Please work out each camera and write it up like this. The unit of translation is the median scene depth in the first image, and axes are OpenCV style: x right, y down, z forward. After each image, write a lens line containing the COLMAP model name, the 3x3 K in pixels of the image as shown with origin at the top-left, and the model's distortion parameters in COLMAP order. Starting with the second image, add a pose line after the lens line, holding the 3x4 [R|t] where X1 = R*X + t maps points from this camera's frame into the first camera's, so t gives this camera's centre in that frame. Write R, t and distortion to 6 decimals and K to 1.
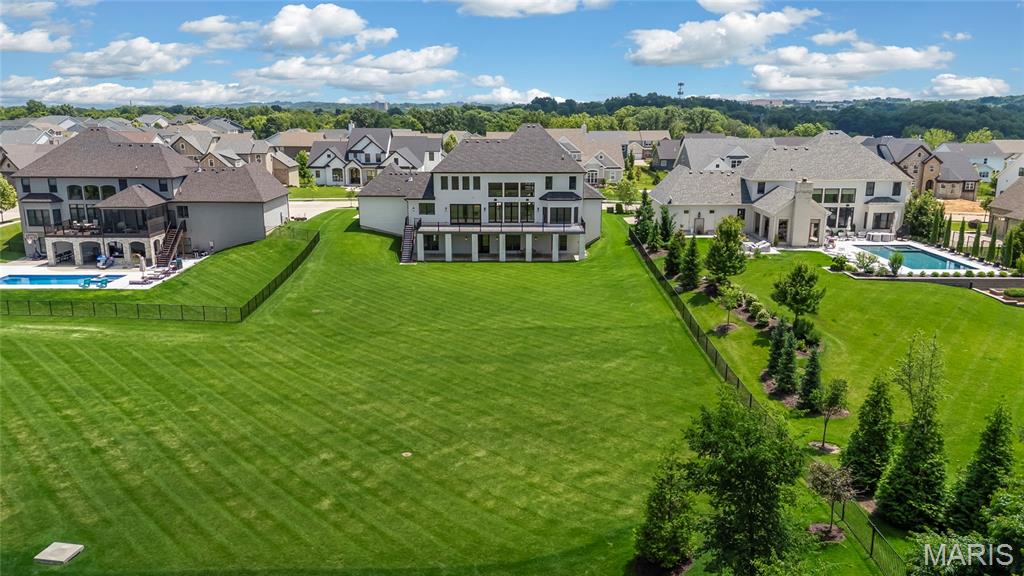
lens RADIAL K [[746.2, 0, 512.0], [0, 746.2, 288.0], [0, 0, 1]] dist [0.072364, -0.076318]
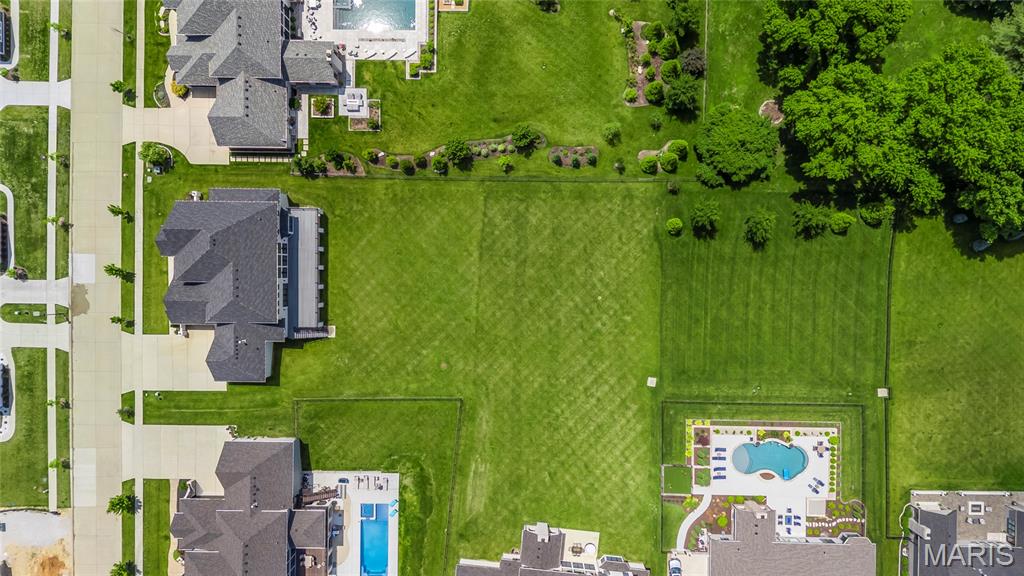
lens RADIAL K [[746.2, 0, 512.0], [0, 746.2, 288.0], [0, 0, 1]] dist [0.072364, -0.076318]
pose [[0.009442, -0.999921, -0.008256, -0.038073], [0.239490, -0.005755, 0.970882, -1.355911], [-0.970853, -0.011145, 0.239417, 0.289184]]
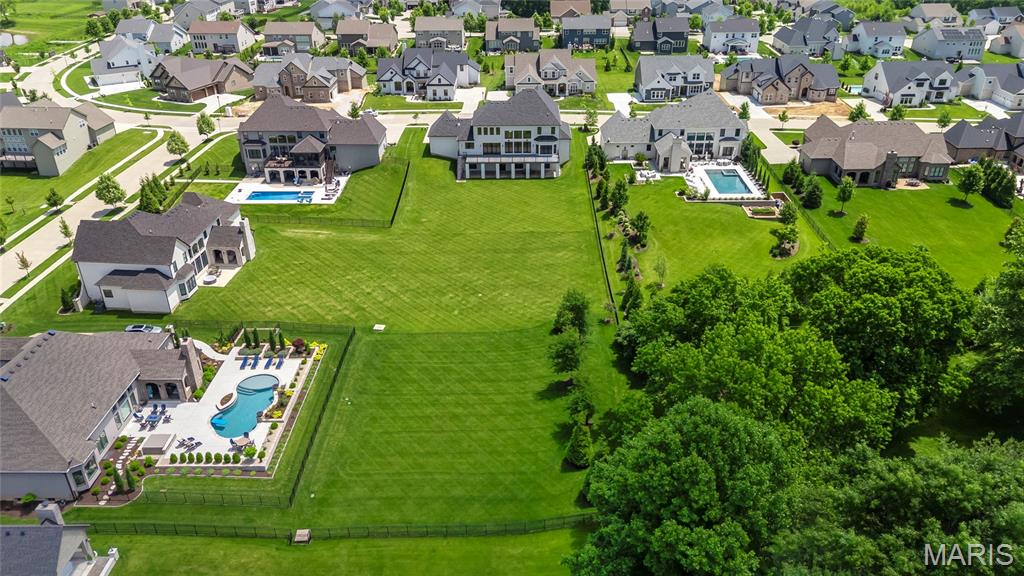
lens RADIAL K [[746.2, 0, 512.0], [0, 746.2, 288.0], [0, 0, 1]] dist [0.072364, -0.076318]
pose [[0.999899, -0.005355, -0.013157, 0.006708], [0.008711, 0.962768, 0.270190, -0.268357], [0.011220, -0.270277, 0.962717, -0.808631]]
